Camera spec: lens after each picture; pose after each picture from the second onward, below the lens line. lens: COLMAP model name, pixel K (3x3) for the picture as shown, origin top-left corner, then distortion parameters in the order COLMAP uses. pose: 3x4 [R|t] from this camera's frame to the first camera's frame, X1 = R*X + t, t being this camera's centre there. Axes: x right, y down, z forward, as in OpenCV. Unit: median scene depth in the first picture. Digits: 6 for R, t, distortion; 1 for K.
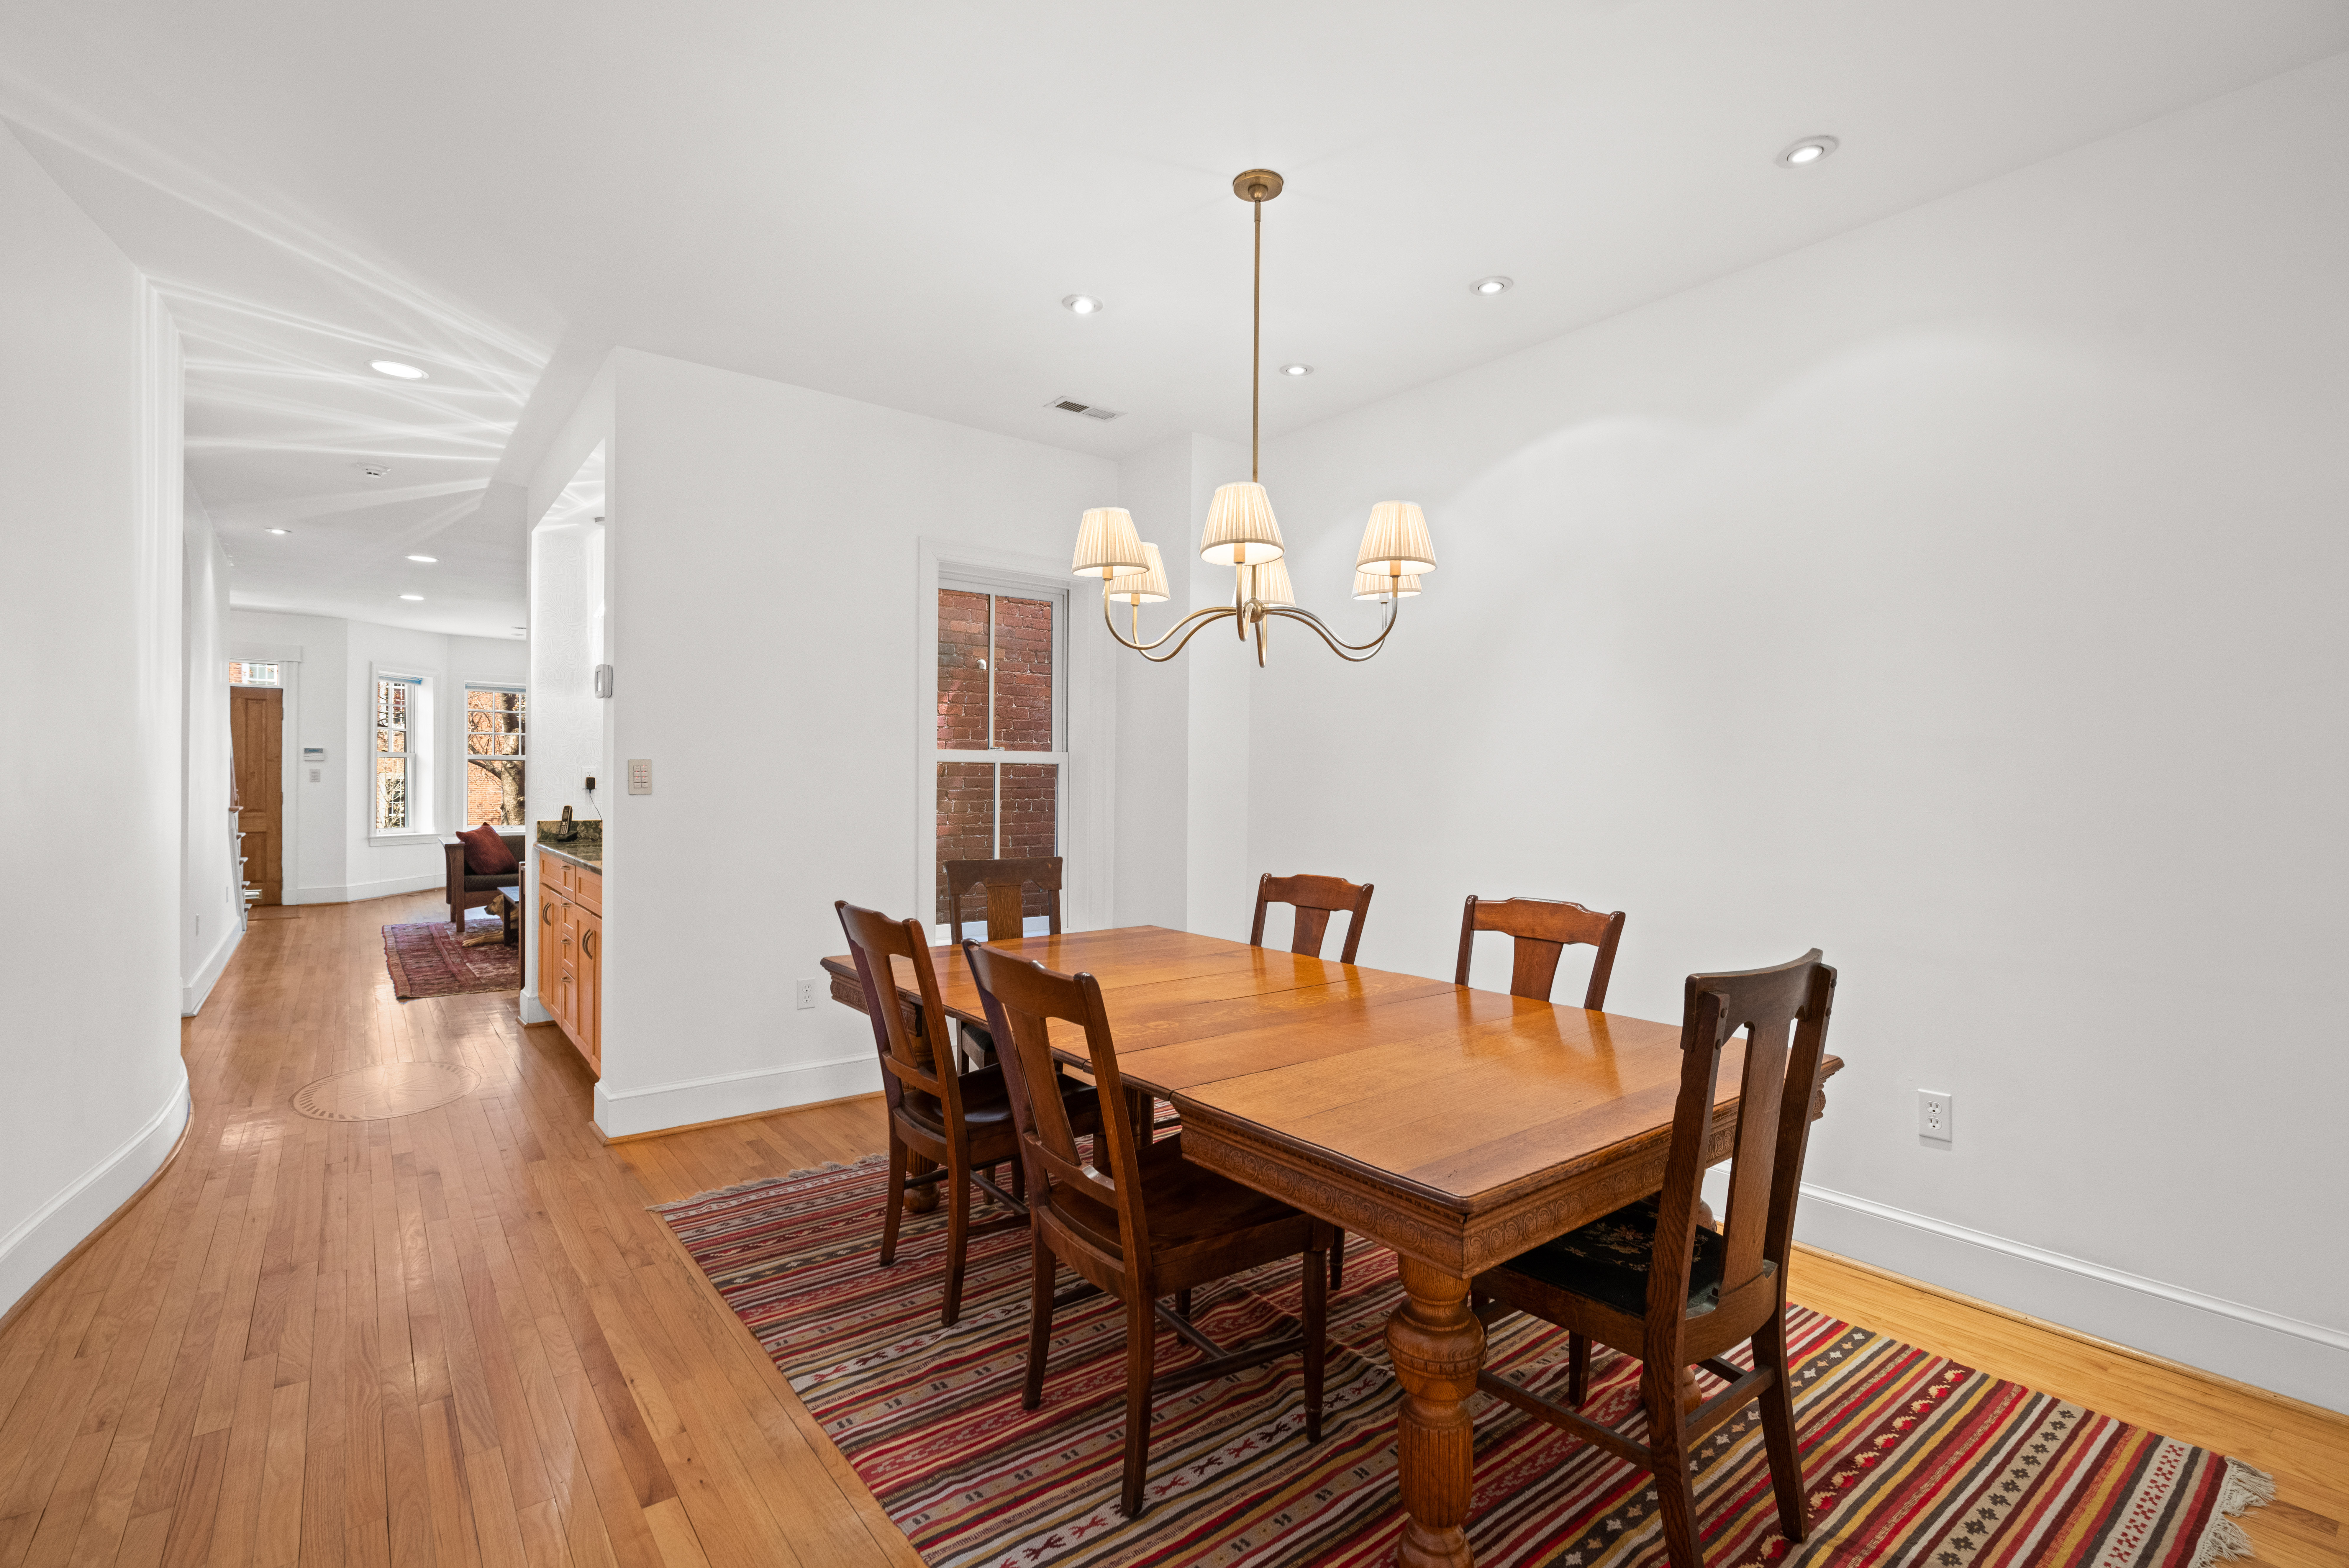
lens RADIAL K [[1076.2, 0, 1160.7], [0, 1076.2, 788.9], [0, 0, 1]] dist [-0.004575, 0.003058]
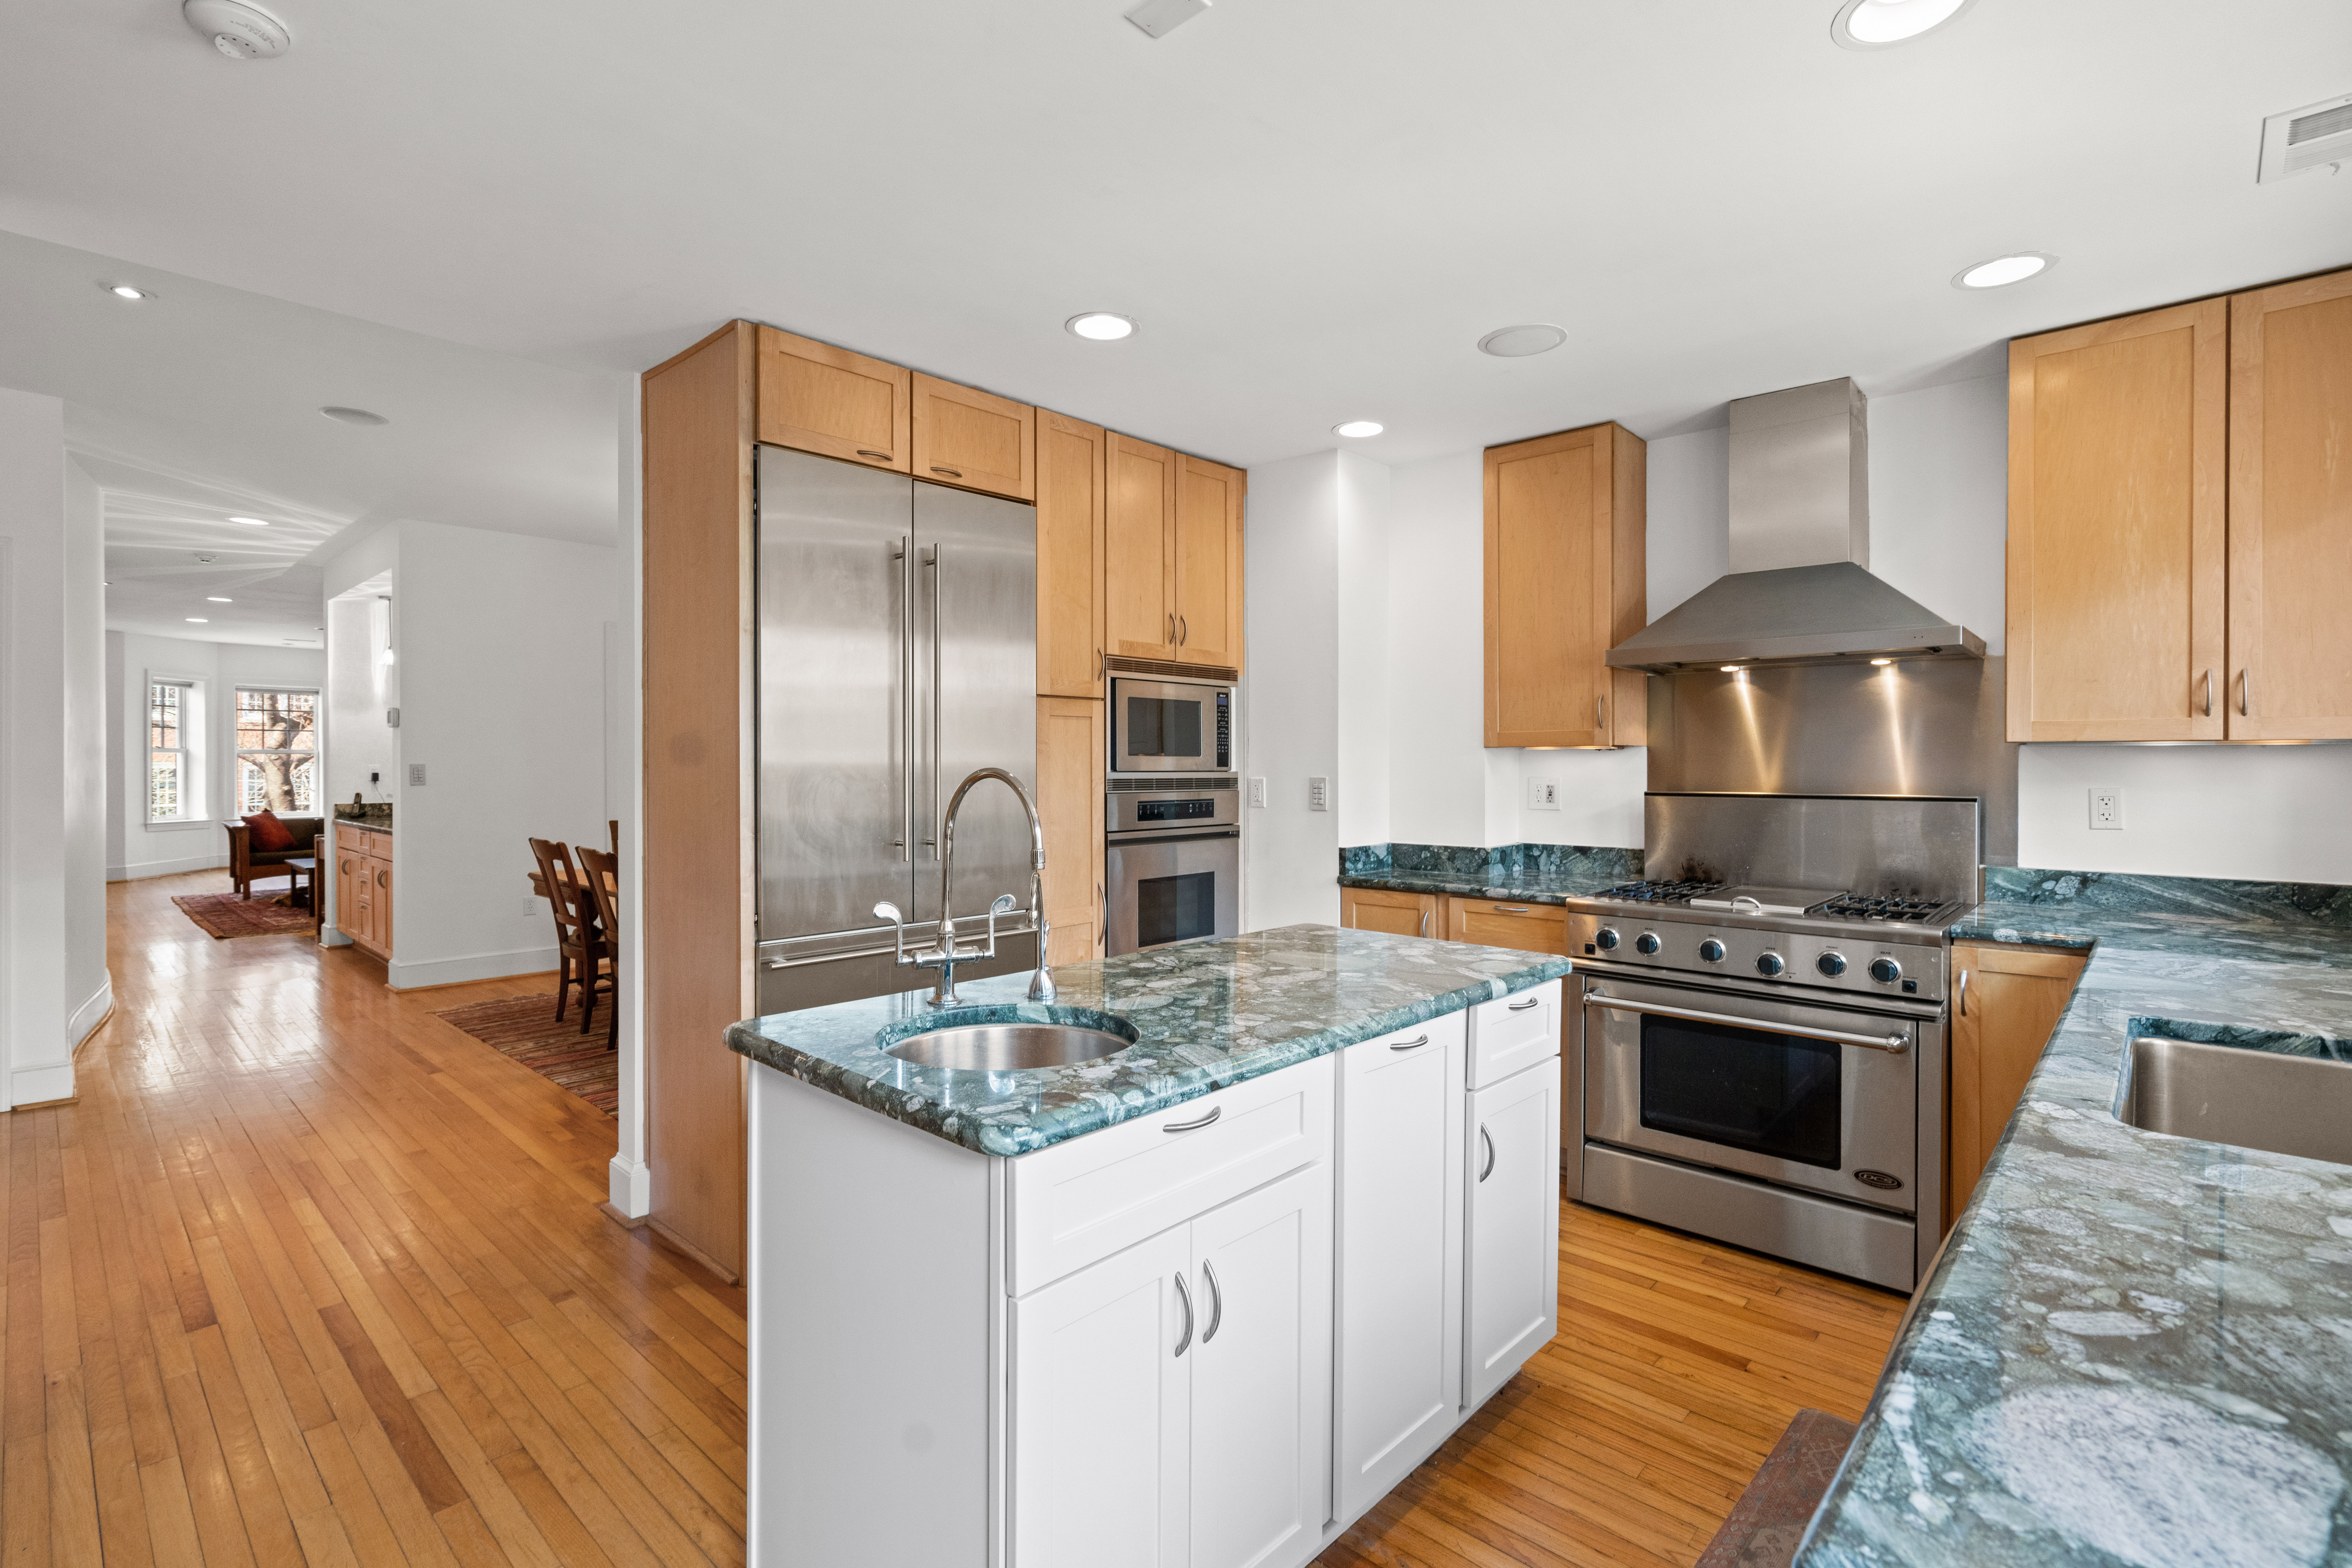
lens RADIAL K [[1077.5, 0, 1164.0], [0, 1077.5, 778.7], [0, 0, 1]] dist [-0.004575, 0.003058]
pose [[0.986141, -0.007008, 0.165760, 0.437146], [0.006118, 0.999964, 0.005884, -0.008271], [-0.165795, -0.004788, 0.986149, -0.961680]]
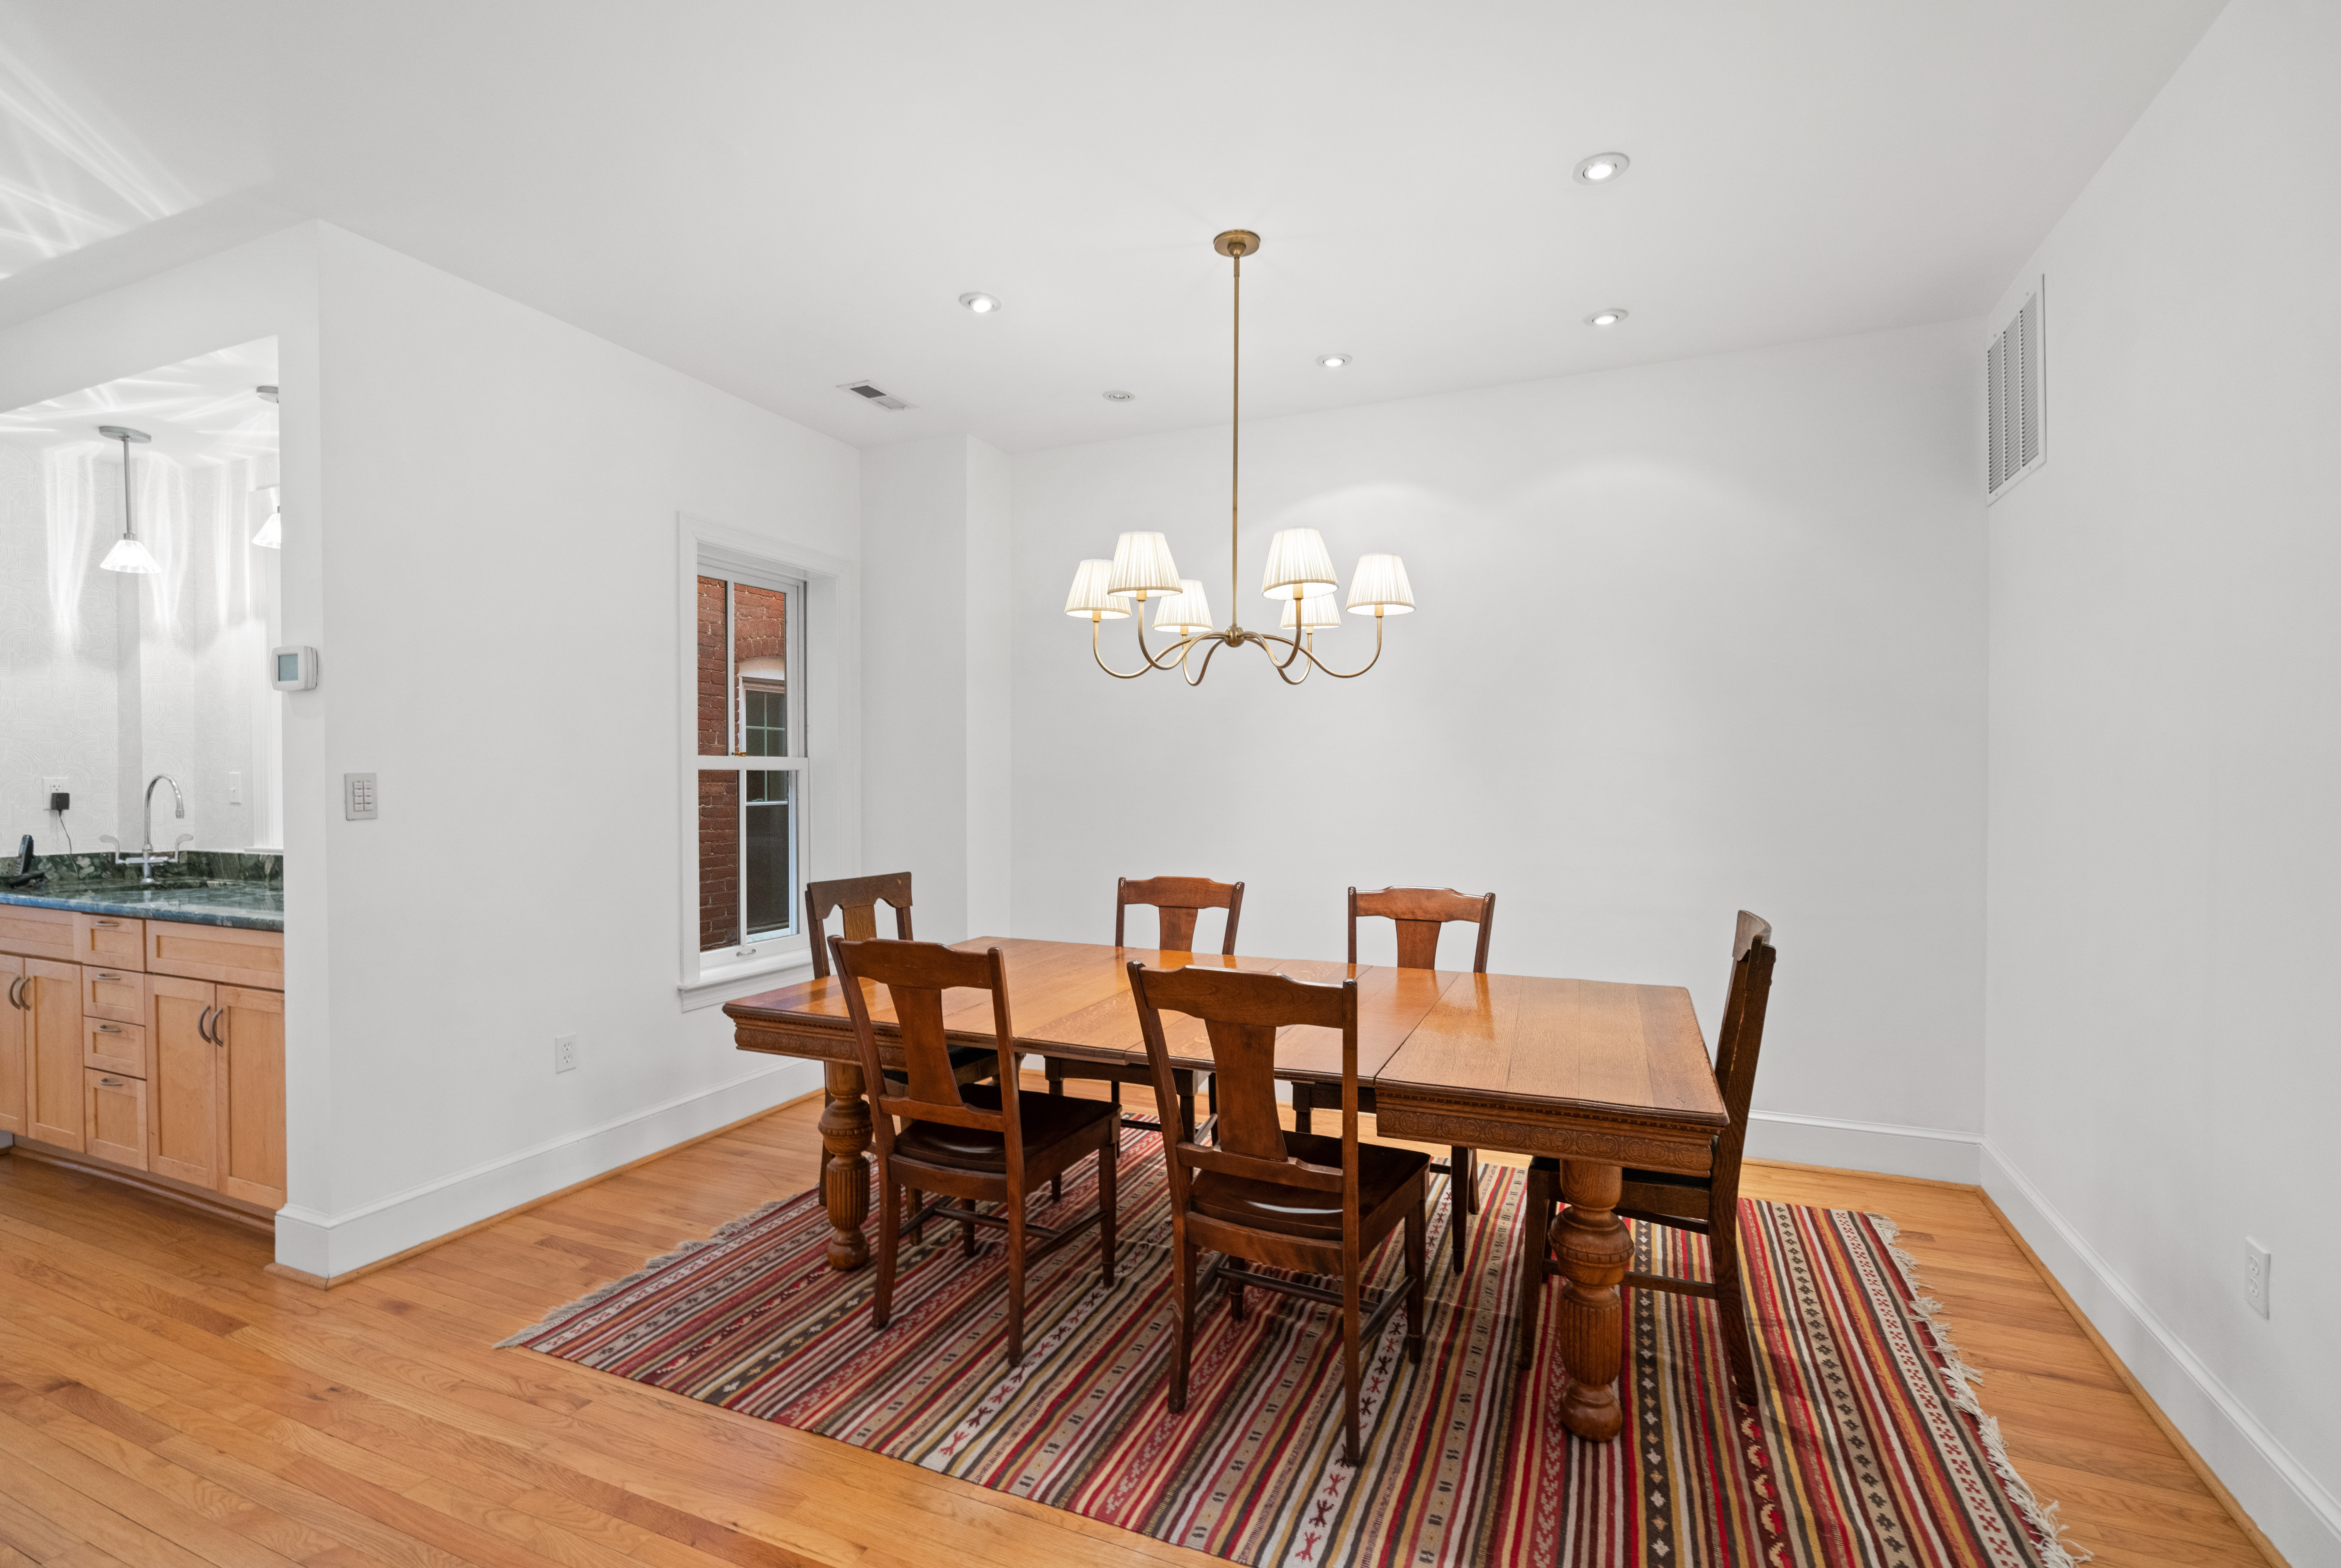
lens RADIAL K [[1072.4, 0, 1160.2], [0, 1072.4, 788.6], [0, 0, 1]] dist [-0.004575, 0.003058]
pose [[0.875105, -0.014886, 0.483705, -0.403451], [0.012206, 0.999888, 0.008690, -0.018308], [-0.483780, -0.001700, 0.875188, 0.072969]]
